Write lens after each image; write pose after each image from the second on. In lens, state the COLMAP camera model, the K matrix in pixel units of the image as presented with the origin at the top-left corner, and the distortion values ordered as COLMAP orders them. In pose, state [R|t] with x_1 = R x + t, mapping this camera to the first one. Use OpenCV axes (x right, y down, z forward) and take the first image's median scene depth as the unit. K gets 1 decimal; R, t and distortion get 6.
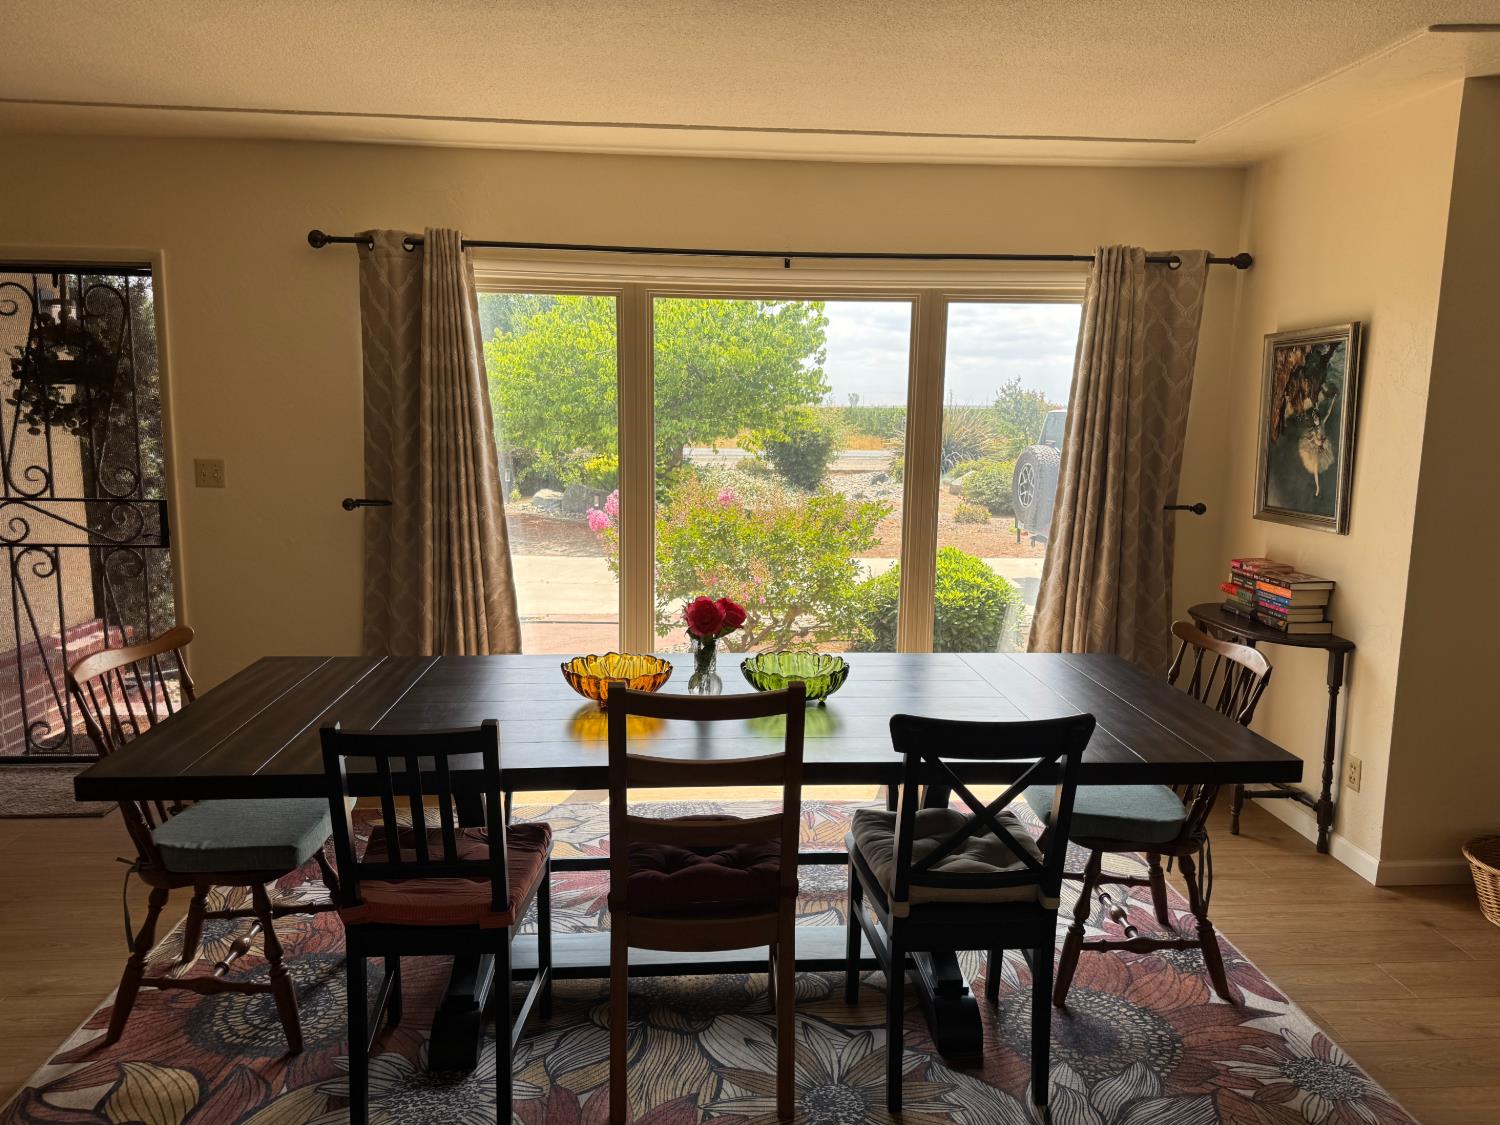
lens RADIAL K [[1064.6, 0, 751.6], [0, 1064.6, 561.7], [0, 0, 1]] dist [0.032886, -0.026271]
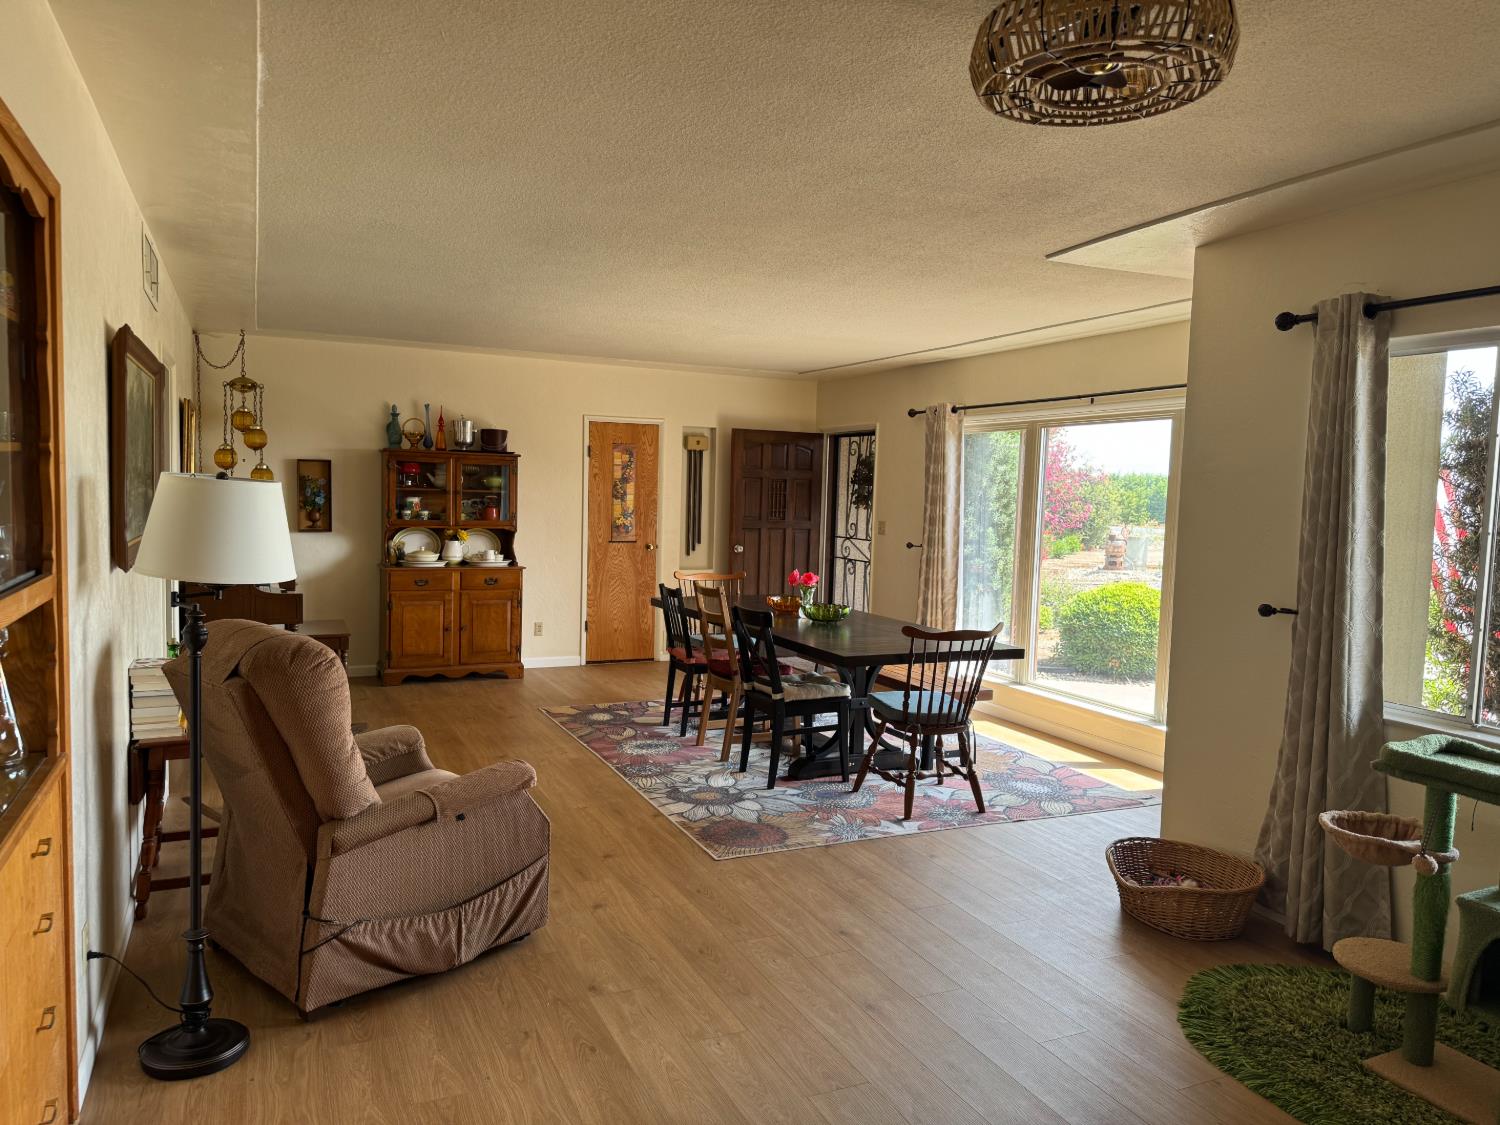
lens RADIAL K [[1064.6, 0, 750.4], [0, 1064.6, 565.3], [0, 0, 1]] dist [0.032886, -0.026271]
pose [[0.349213, 0.058816, -0.935196, 1.319738], [-0.143665, 0.989589, 0.008591, 0.007057], [0.925965, 0.131355, 0.354027, 0.048981]]
